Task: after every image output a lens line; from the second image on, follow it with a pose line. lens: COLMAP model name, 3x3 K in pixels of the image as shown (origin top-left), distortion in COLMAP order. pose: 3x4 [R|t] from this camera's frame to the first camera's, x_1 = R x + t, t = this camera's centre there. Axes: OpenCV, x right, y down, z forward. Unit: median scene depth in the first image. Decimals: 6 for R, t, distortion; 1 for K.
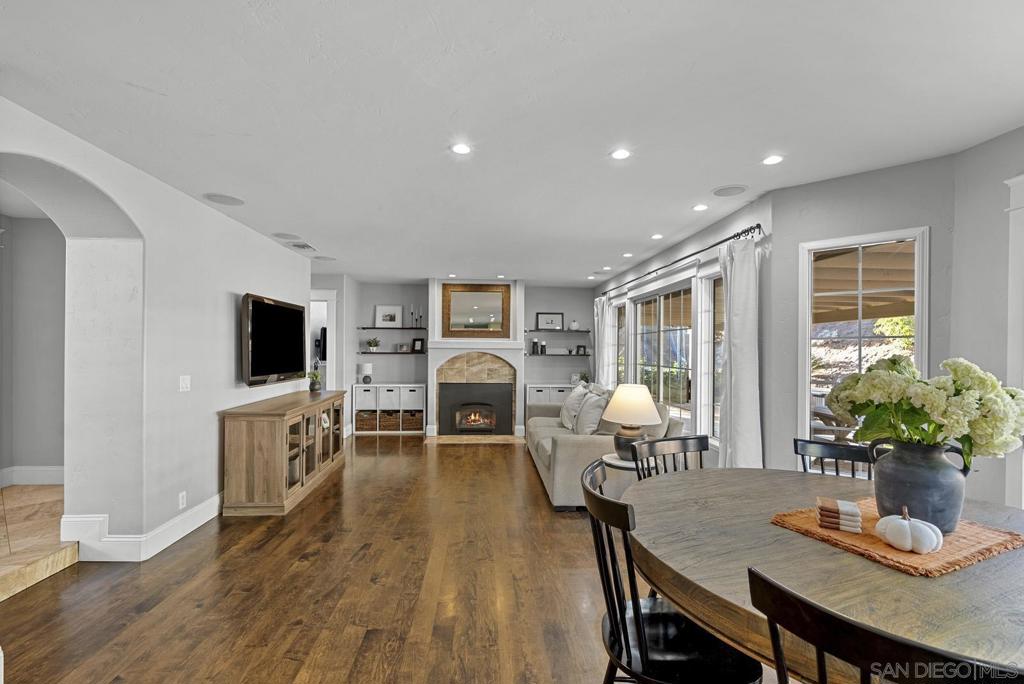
lens RADIAL K [[472.8, 0, 512.9], [0, 472.8, 351.1], [0, 0, 1]] dist [0.000761, 0.000477]
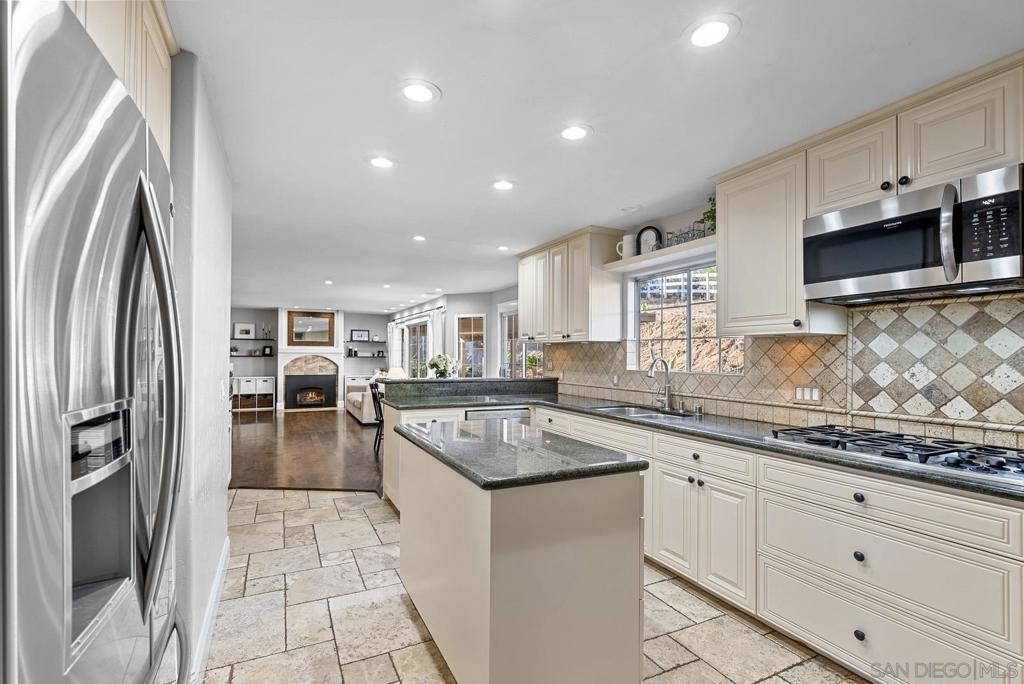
lens RADIAL K [[486.5, 0, 508.4], [0, 486.5, 350.0], [0, 0, 1]] dist [-0.000794, 0.000098]
pose [[0.929999, 0.000288, 0.367561, -0.062340], [0.004133, 0.999928, -0.011239, 0.005399], [-0.367538, 0.011971, 0.929932, -0.735767]]
